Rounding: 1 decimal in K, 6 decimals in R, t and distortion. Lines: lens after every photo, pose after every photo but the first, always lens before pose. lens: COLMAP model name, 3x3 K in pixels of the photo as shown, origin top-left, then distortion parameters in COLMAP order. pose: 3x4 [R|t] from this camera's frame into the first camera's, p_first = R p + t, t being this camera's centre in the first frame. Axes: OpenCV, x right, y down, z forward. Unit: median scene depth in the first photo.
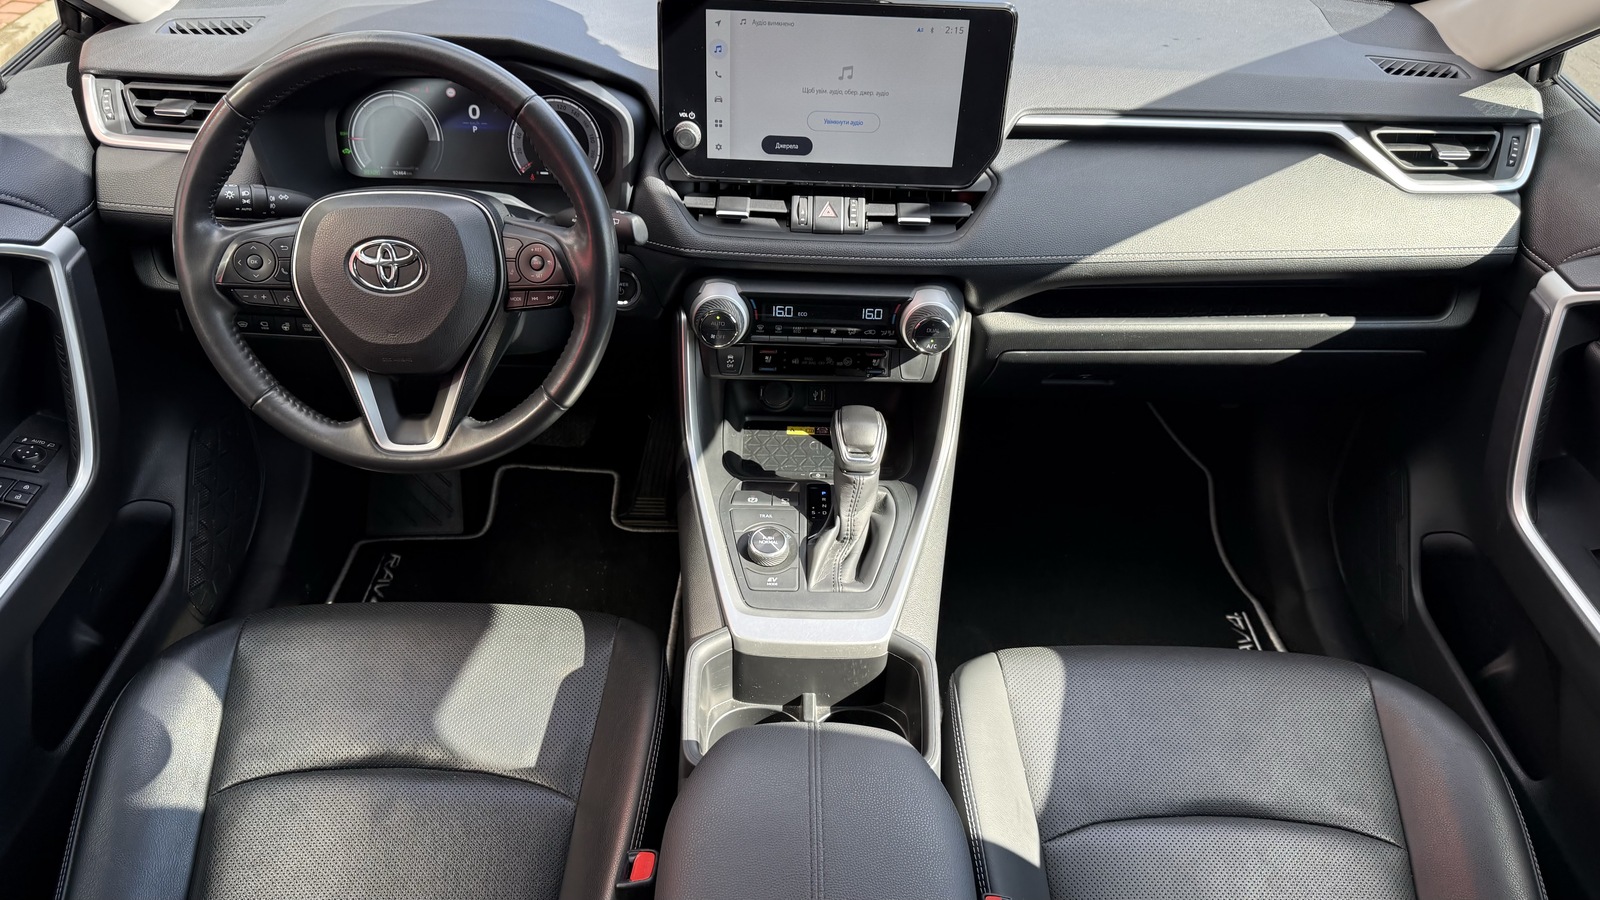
lens RADIAL K [[1125.0, 0, 800.0], [0, 1125.0, 450.0], [0, 0, 1]] dist [0.008038, -0.011631]
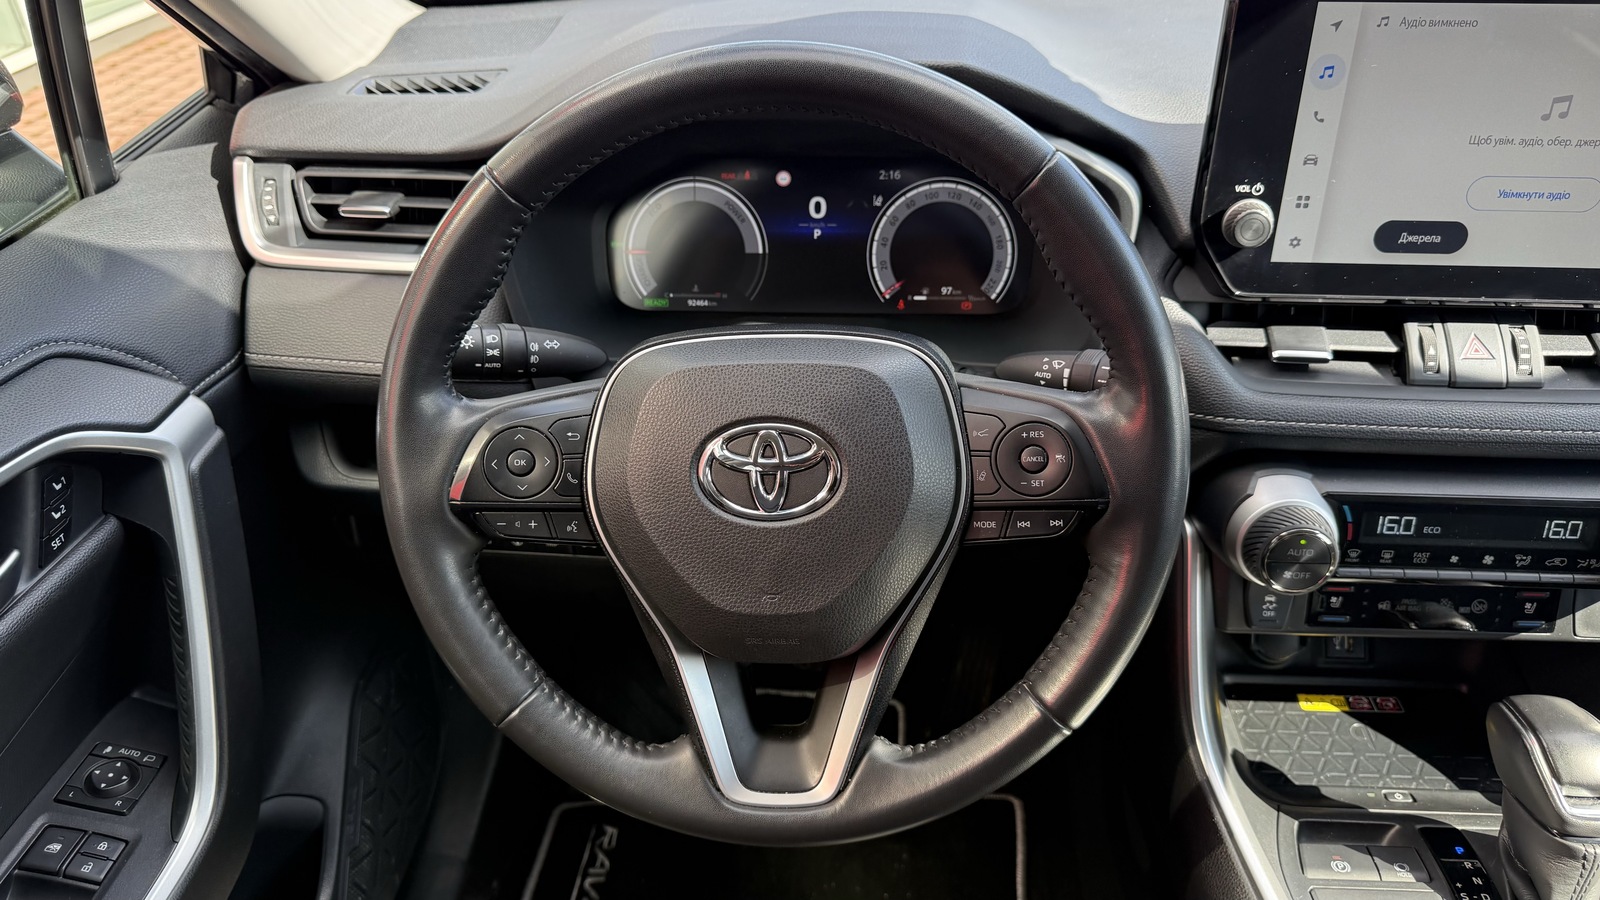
lens RADIAL K [[1146.1, 0, 801.2], [0, 1146.1, 441.9], [0, 0, 1]] dist [0.061298, -0.087308]
pose [[0.996031, -0.009133, -0.088537, -0.268441], [-0.000965, 0.993555, -0.113349, -0.102317], [0.089002, 0.112985, 0.989603, 0.410020]]
